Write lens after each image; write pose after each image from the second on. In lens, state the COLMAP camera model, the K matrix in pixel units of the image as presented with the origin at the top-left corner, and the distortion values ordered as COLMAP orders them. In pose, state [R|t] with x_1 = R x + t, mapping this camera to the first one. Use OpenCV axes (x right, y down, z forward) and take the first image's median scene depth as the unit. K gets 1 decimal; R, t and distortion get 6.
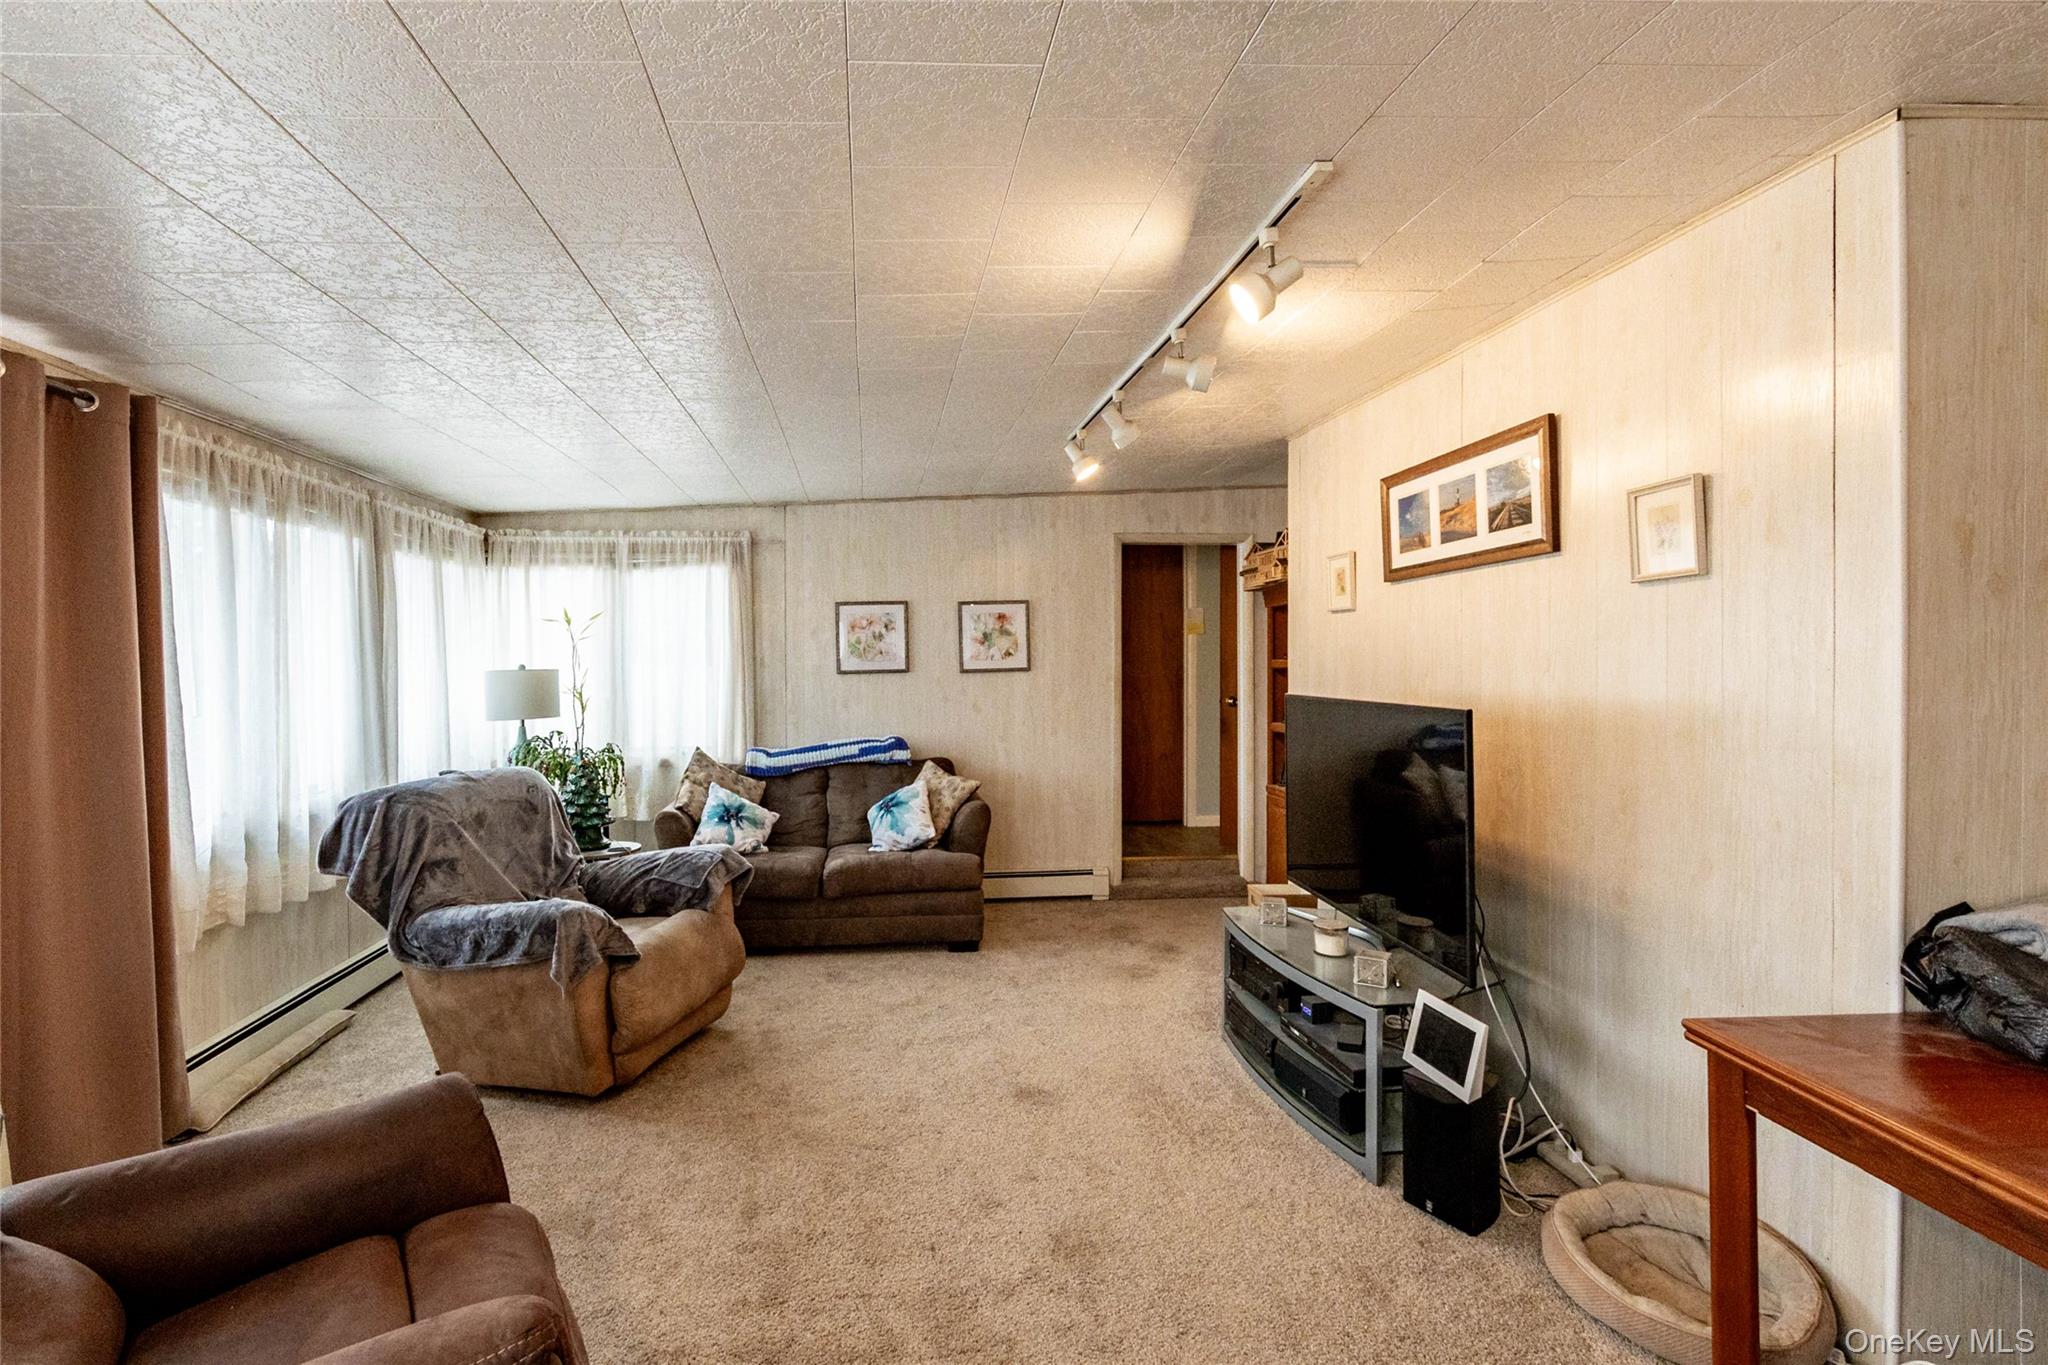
lens RADIAL K [[949.1, 0, 971.5], [0, 949.1, 670.9], [0, 0, 1]] dist [0.001354, -0.000158]
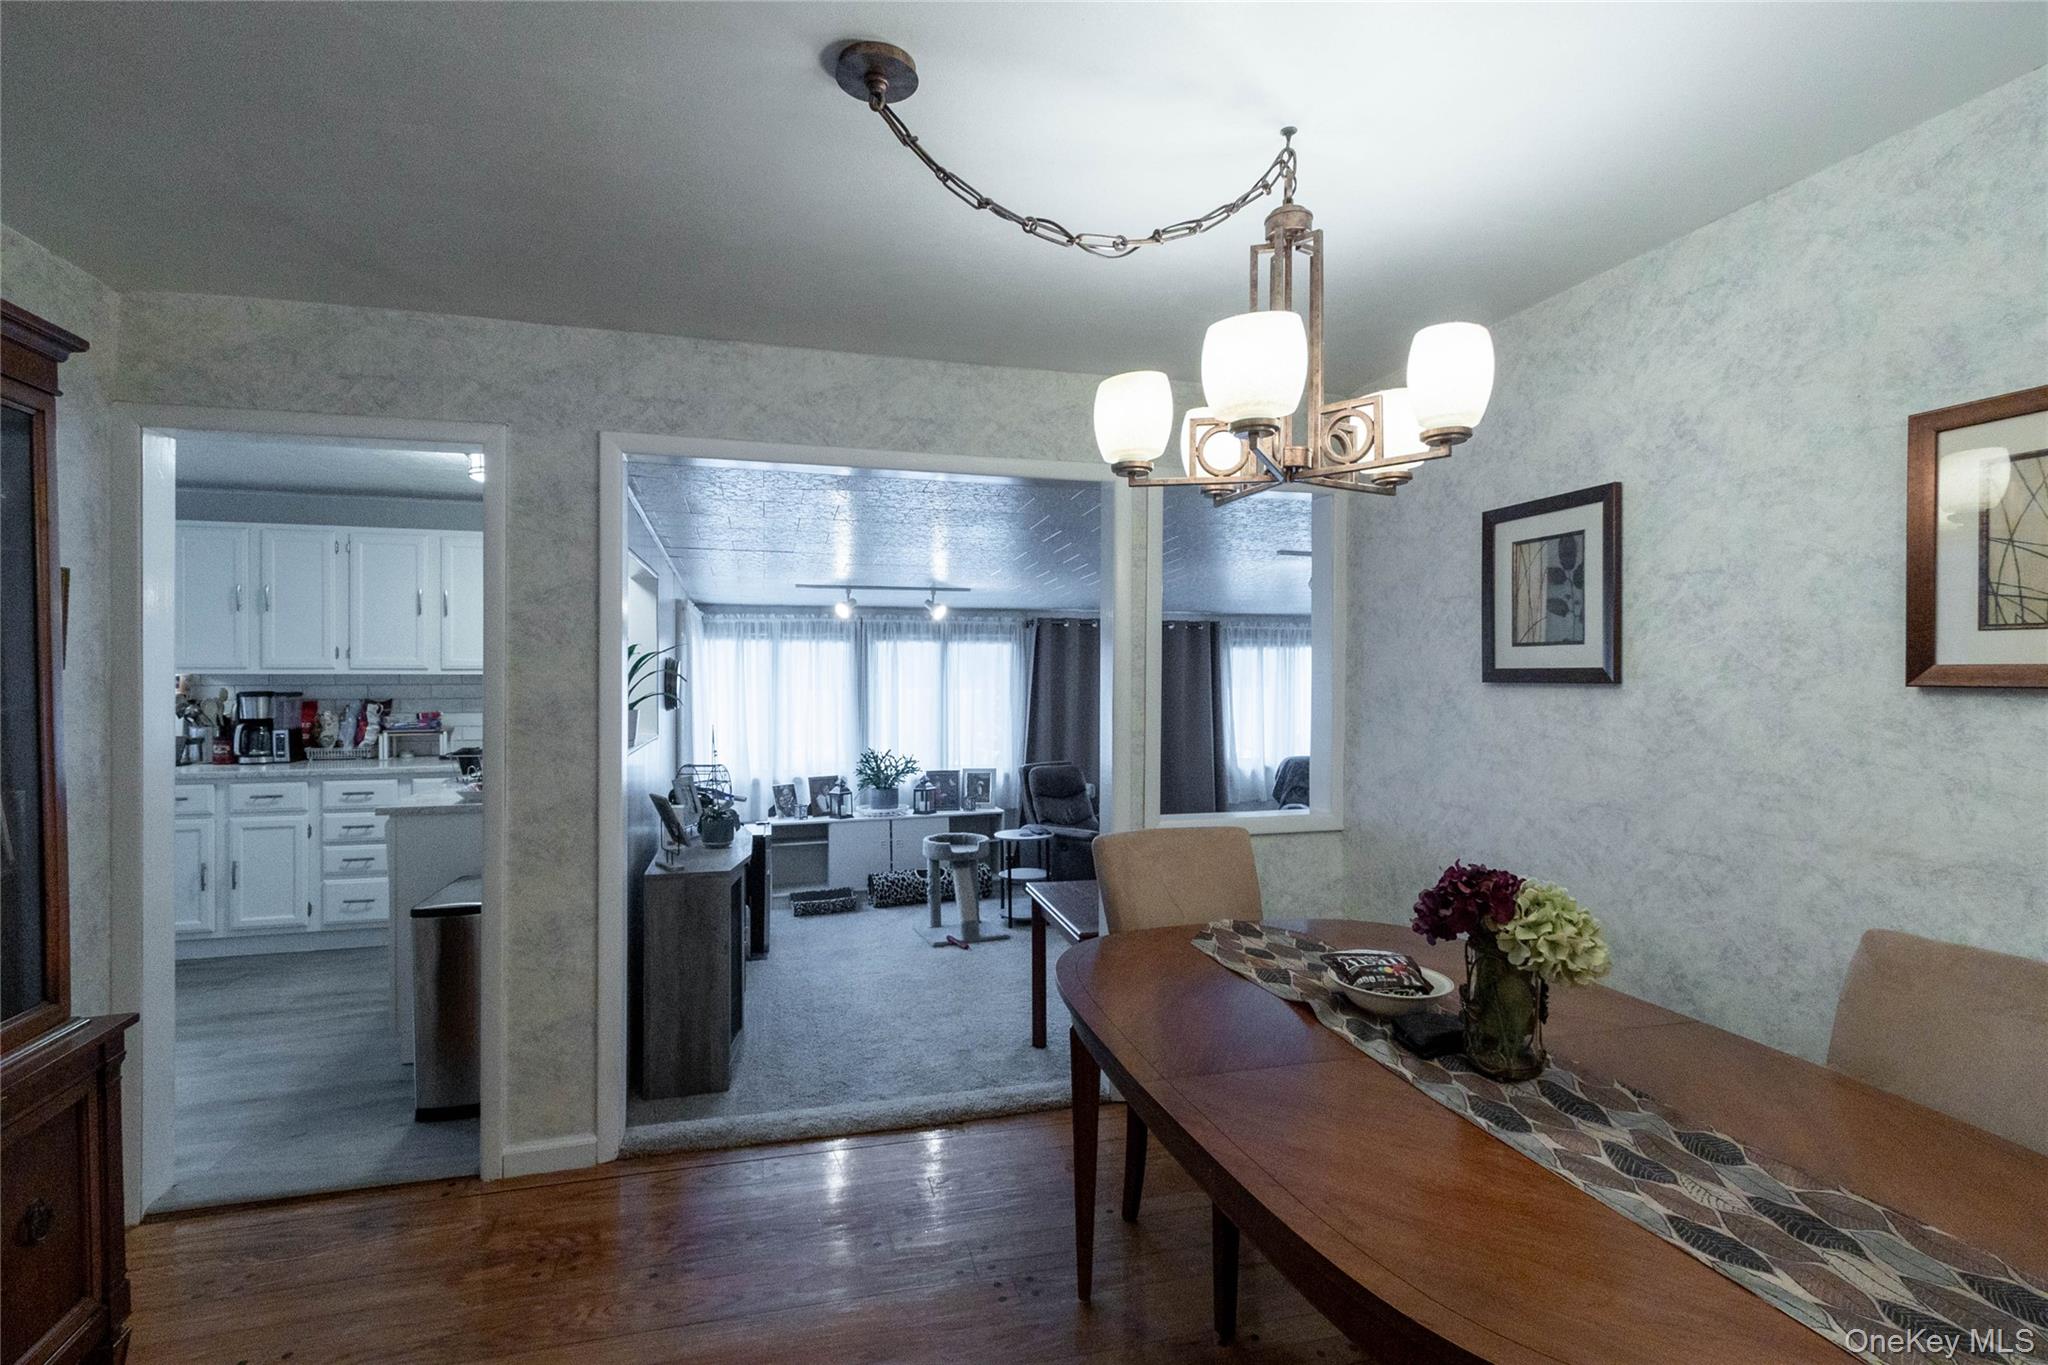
lens RADIAL K [[929.0, 0, 1010.8], [0, 929.0, 682.1], [0, 0, 1]] dist [0.003368, 0.000283]
pose [[0.162761, 0.010088, -0.986614, 1.237184], [-0.008547, 0.999925, 0.008814, -0.065293], [0.986628, 0.006998, 0.162835, -0.100337]]
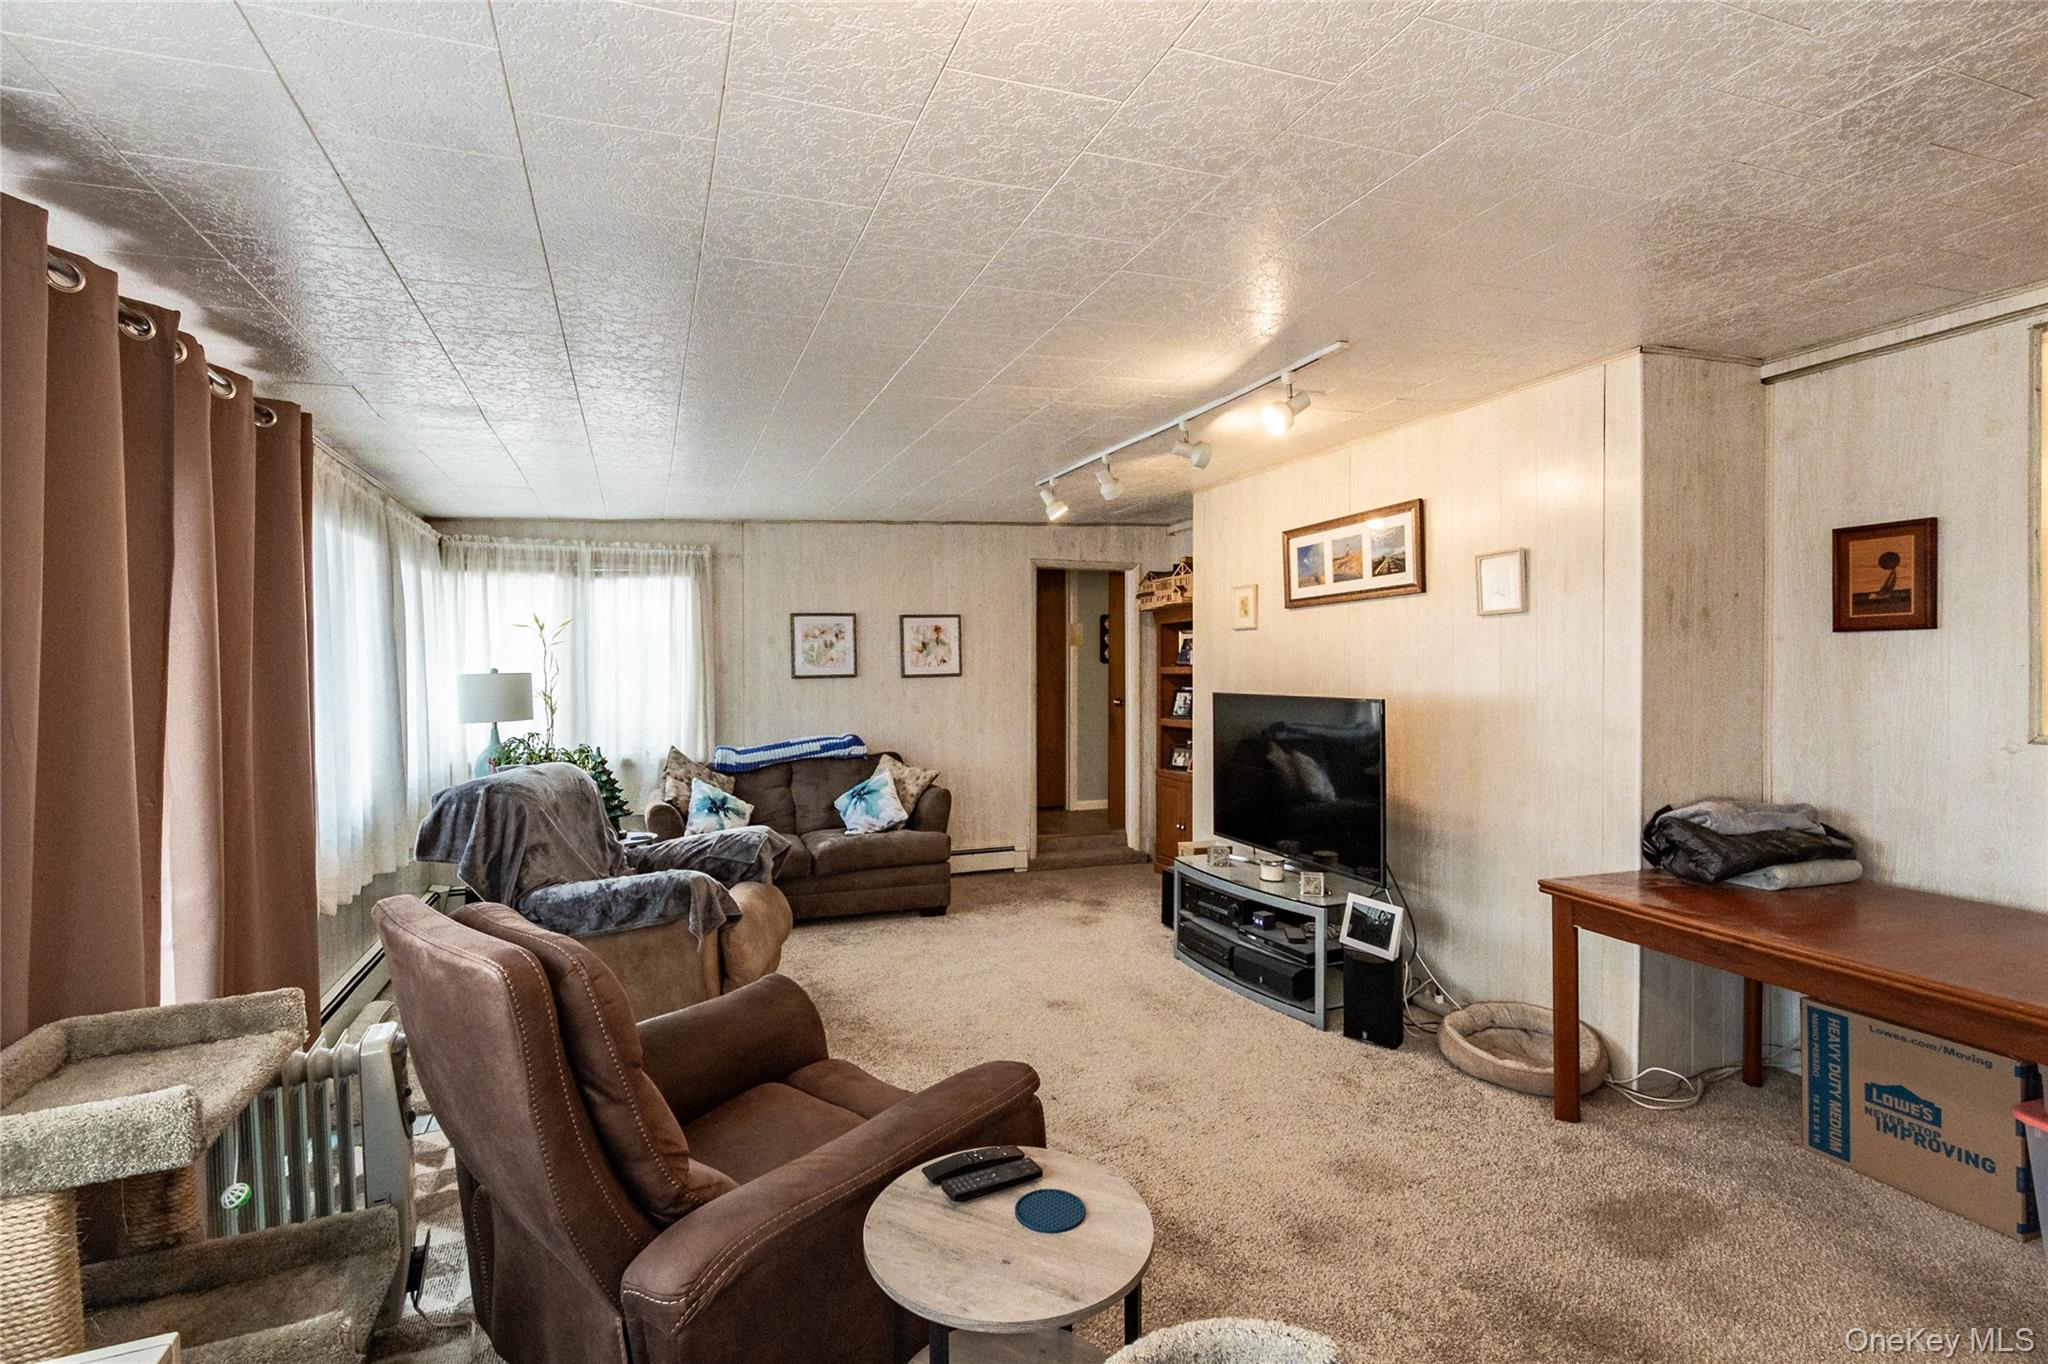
lens RADIAL K [[929.0, 0, 1010.8], [0, 929.0, 681.6], [0, 0, 1]] dist [0.003368, 0.000283]
pose [[0.965244, 0.000583, 0.261349, -0.226498], [-0.000997, 0.999998, 0.001451, 0.006324], [-0.261348, -0.001661, 0.965243, -0.132497]]
